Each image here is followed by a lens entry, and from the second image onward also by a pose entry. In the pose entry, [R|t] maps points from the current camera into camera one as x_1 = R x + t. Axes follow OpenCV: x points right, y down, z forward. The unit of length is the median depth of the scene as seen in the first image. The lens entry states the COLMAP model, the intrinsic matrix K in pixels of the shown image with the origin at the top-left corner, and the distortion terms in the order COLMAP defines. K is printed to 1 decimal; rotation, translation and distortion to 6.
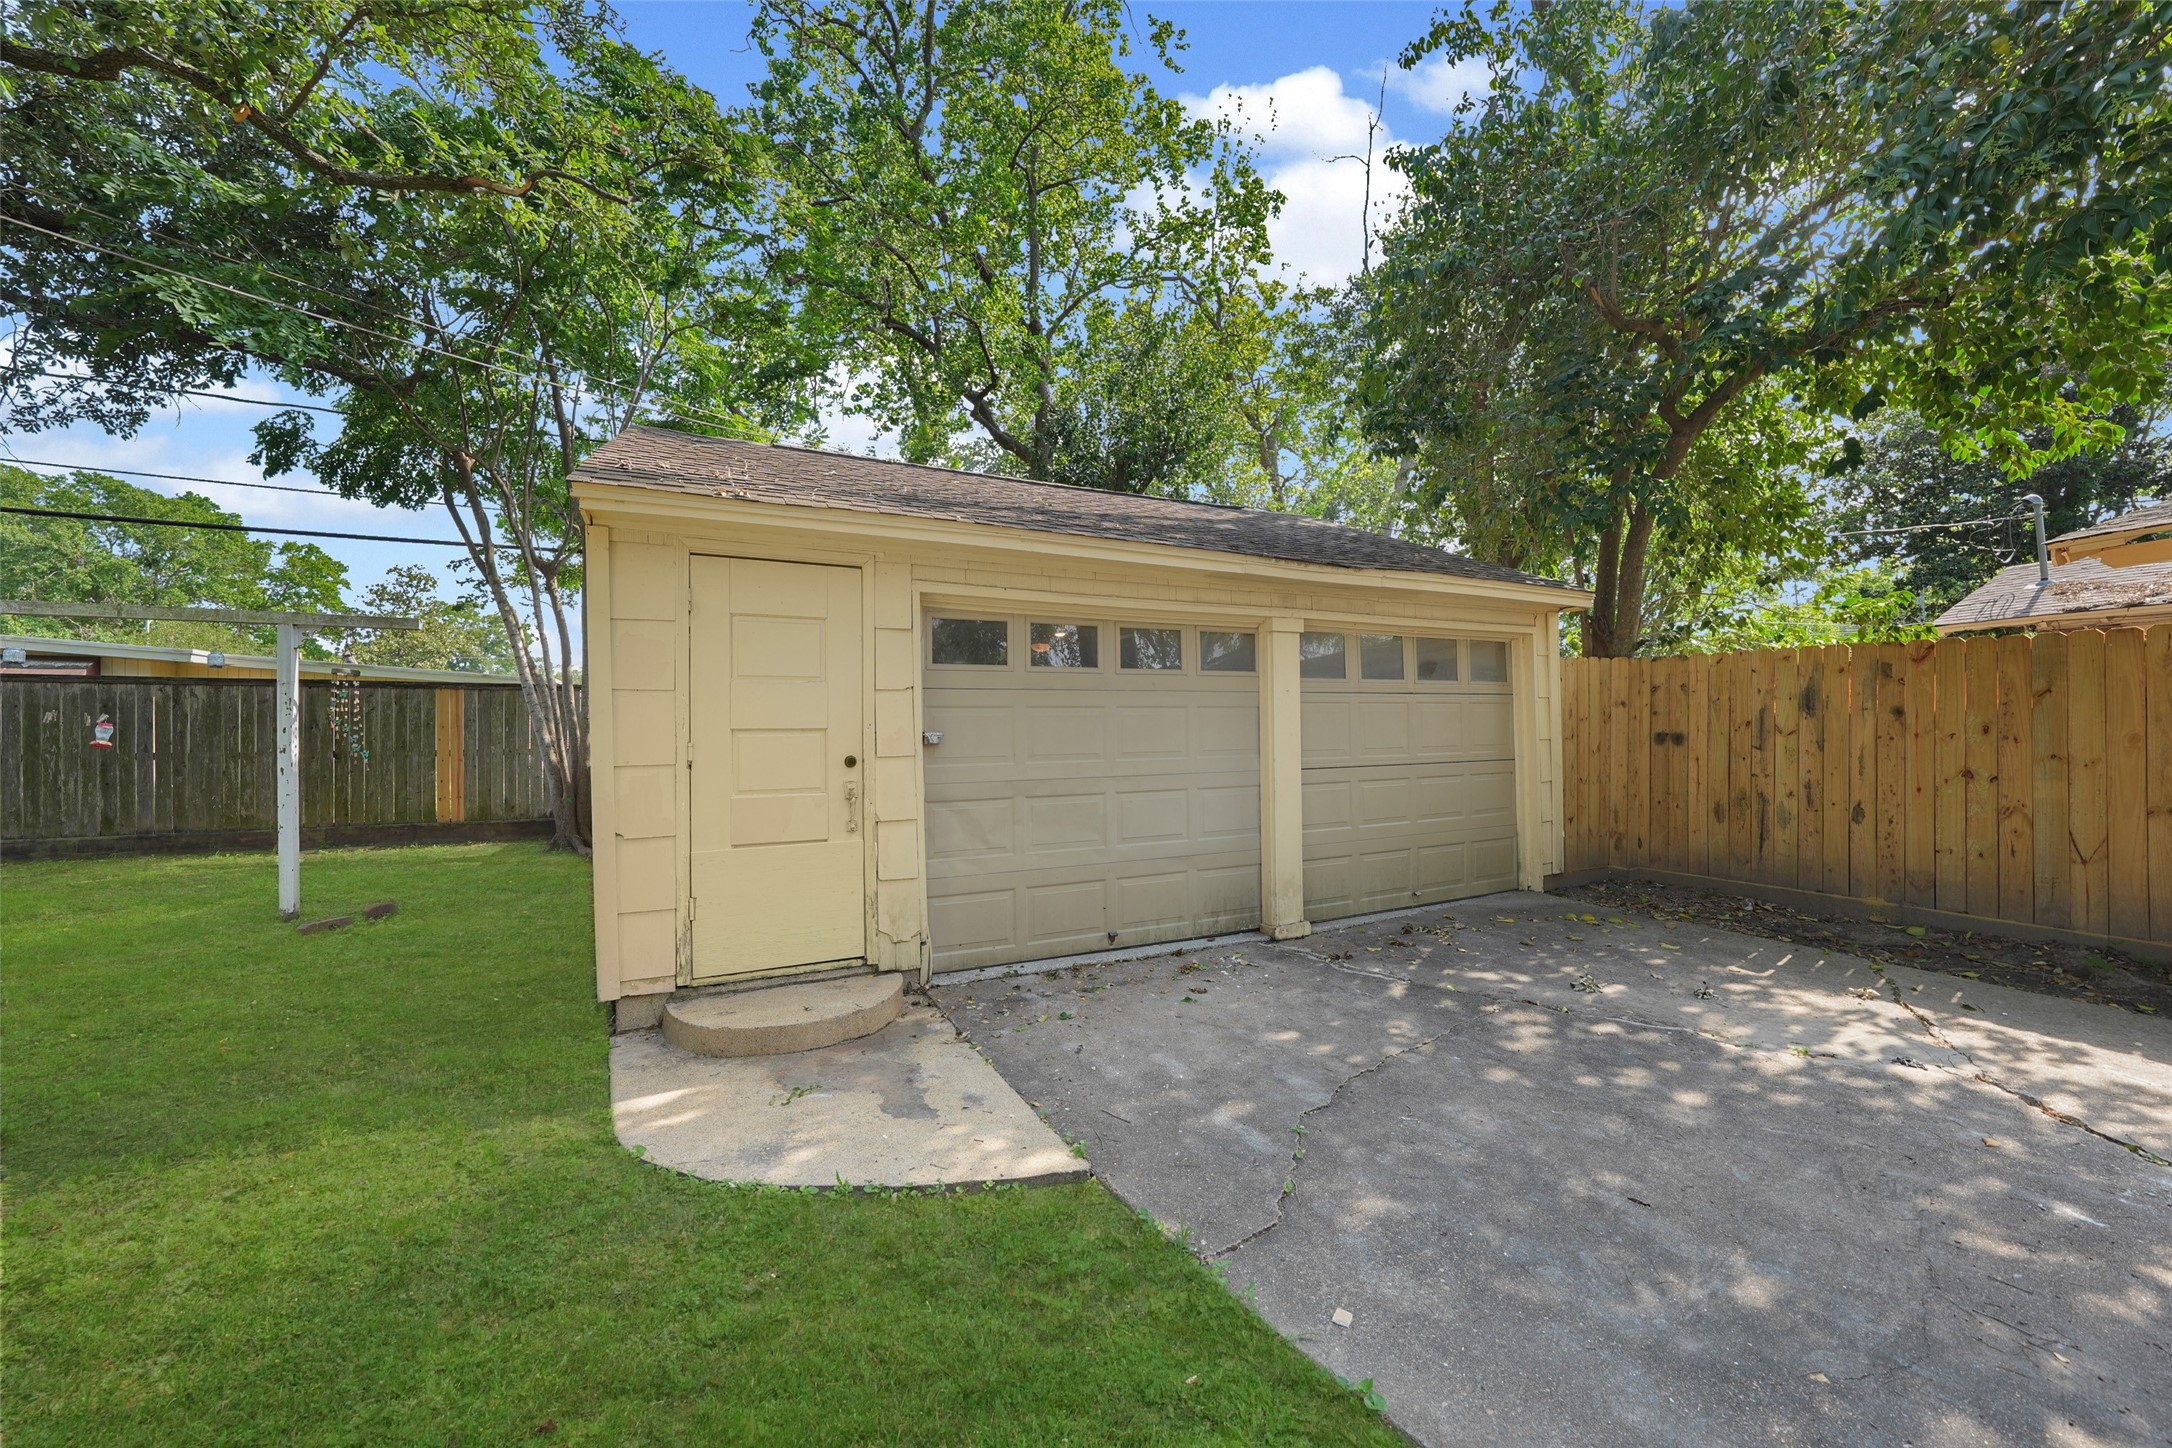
lens RADIAL K [[784.6, 0, 1086.0], [0, 784.6, 724.0], [0, 0, 1]] dist [-0.000454, 0.000048]
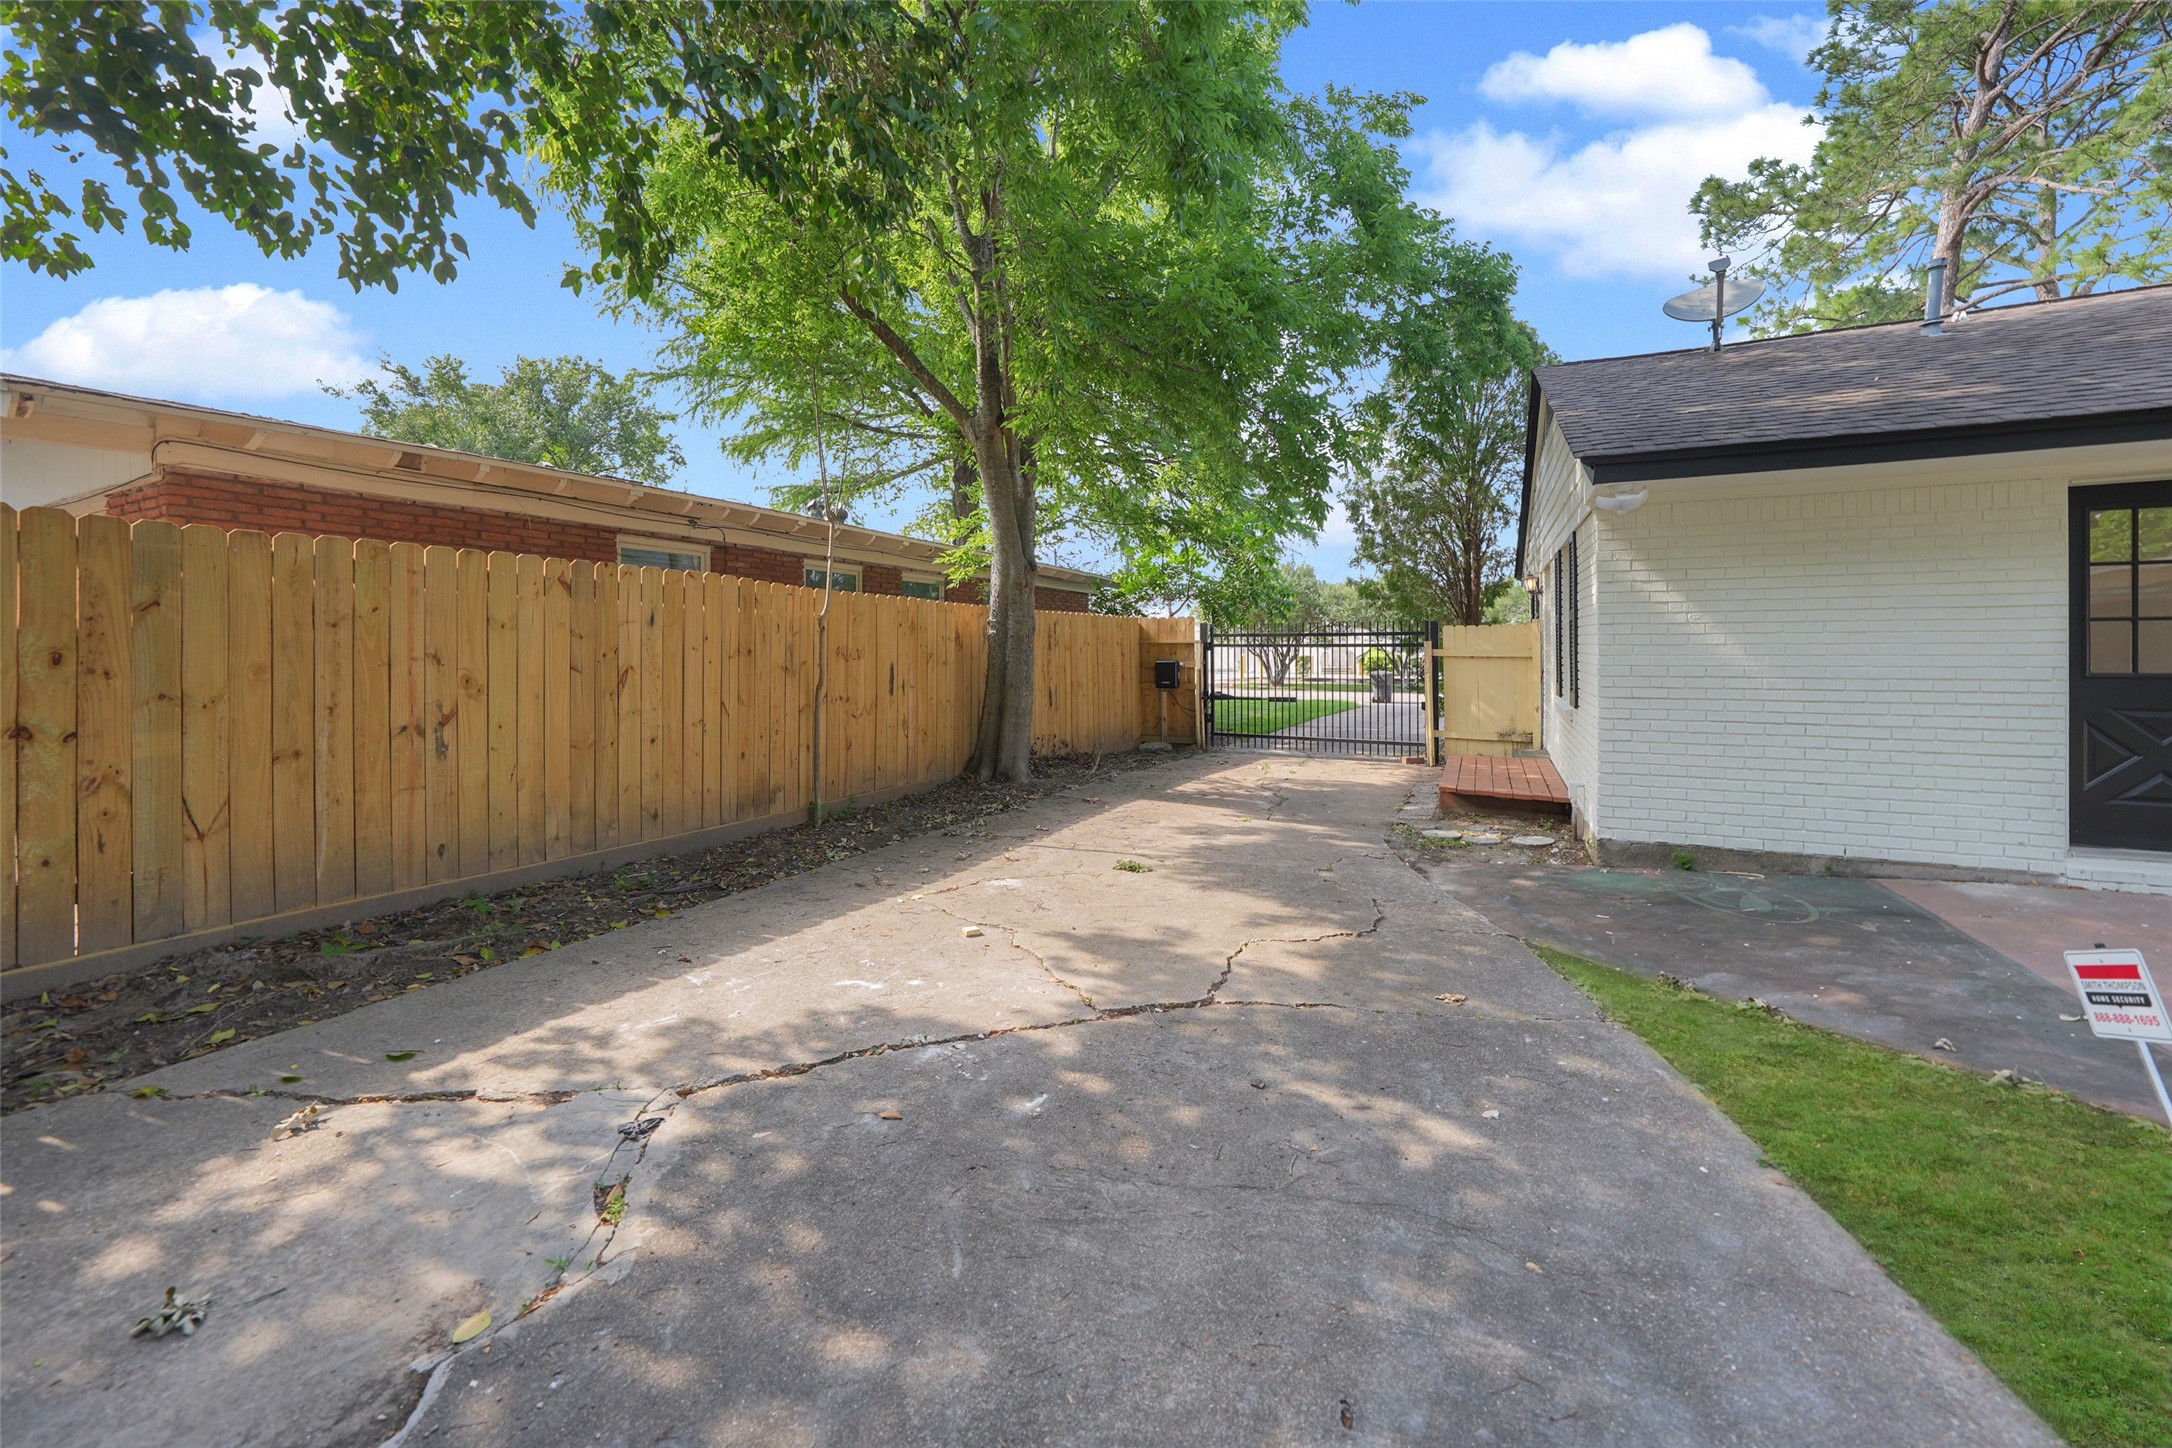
lens RADIAL K [[786.2, 0, 1124.4], [0, 786.2, 669.0], [0, 0, 1]] dist [-0.013615, -0.000096]
pose [[-0.609232, -0.005467, 0.792973, 0.207721], [-0.000367, 0.999978, 0.006612, 0.015321], [-0.792992, 0.003737, -0.609221, 0.966019]]
